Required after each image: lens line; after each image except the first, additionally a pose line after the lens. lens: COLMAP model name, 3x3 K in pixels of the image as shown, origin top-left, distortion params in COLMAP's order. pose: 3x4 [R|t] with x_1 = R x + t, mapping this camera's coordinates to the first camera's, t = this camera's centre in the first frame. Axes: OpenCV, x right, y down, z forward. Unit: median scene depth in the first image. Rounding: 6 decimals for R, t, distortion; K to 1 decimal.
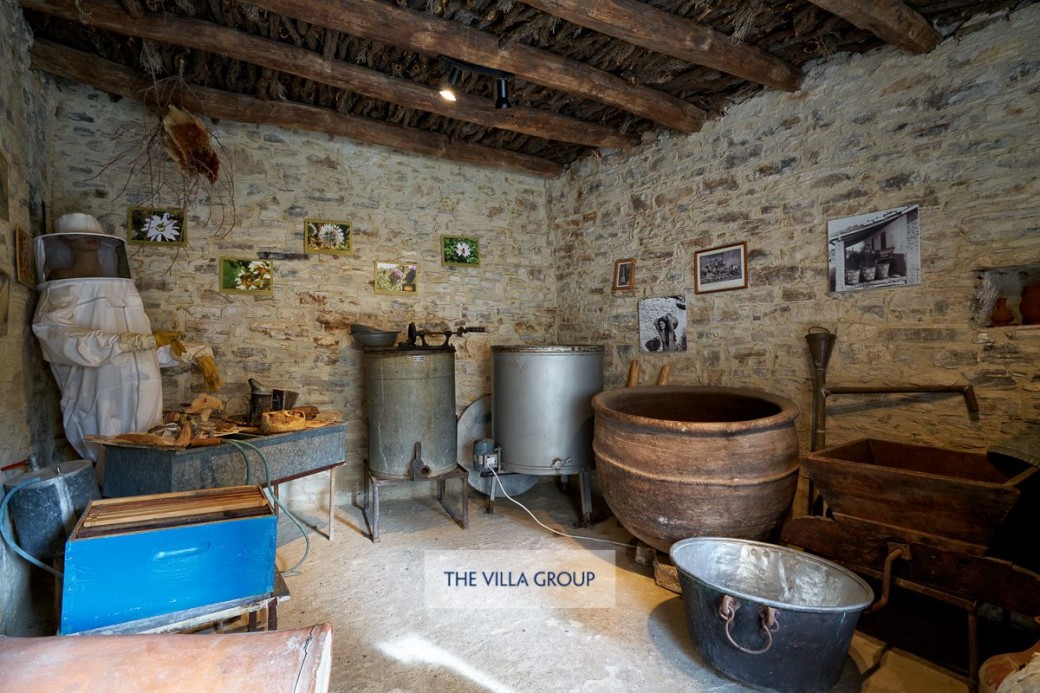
lens RADIAL K [[466.8, 0, 520.0], [0, 466.8, 346.5], [0, 0, 1]] dist [-0.000062, 0.000472]
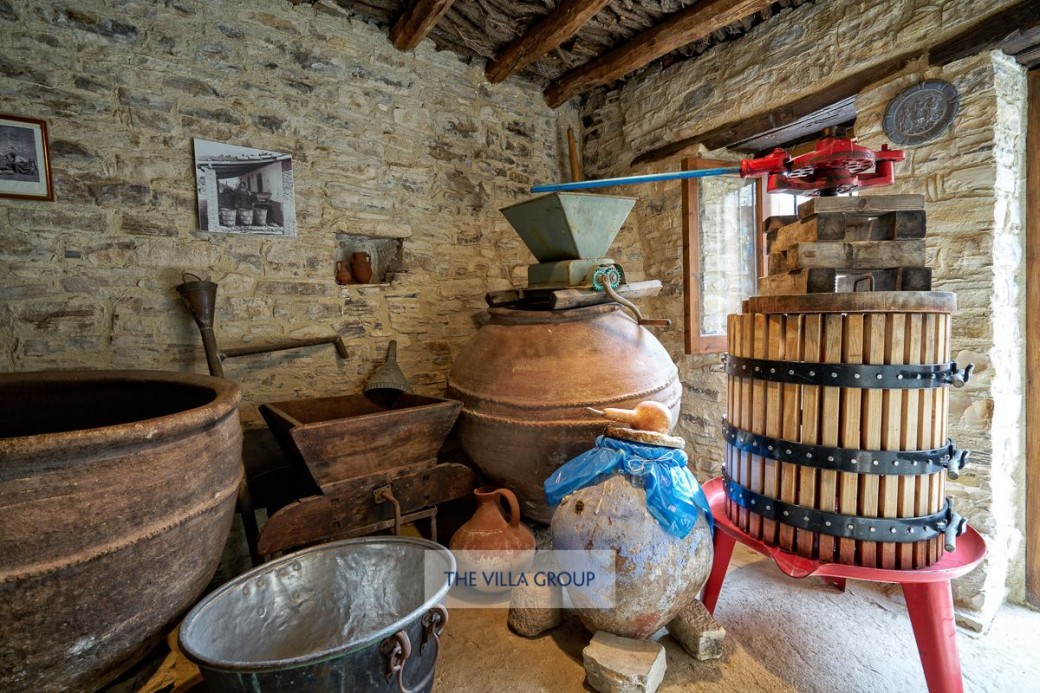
lens RADIAL K [[479.7, 0, 519.5], [0, 479.7, 332.4], [0, 0, 1]] dist [0.000843, 0.000514]
pose [[0.008385, -0.022679, 0.999708, -0.129628], [0.030430, 0.999286, 0.022414, 0.048508], [-0.999502, 0.030234, 0.009069, 0.434850]]
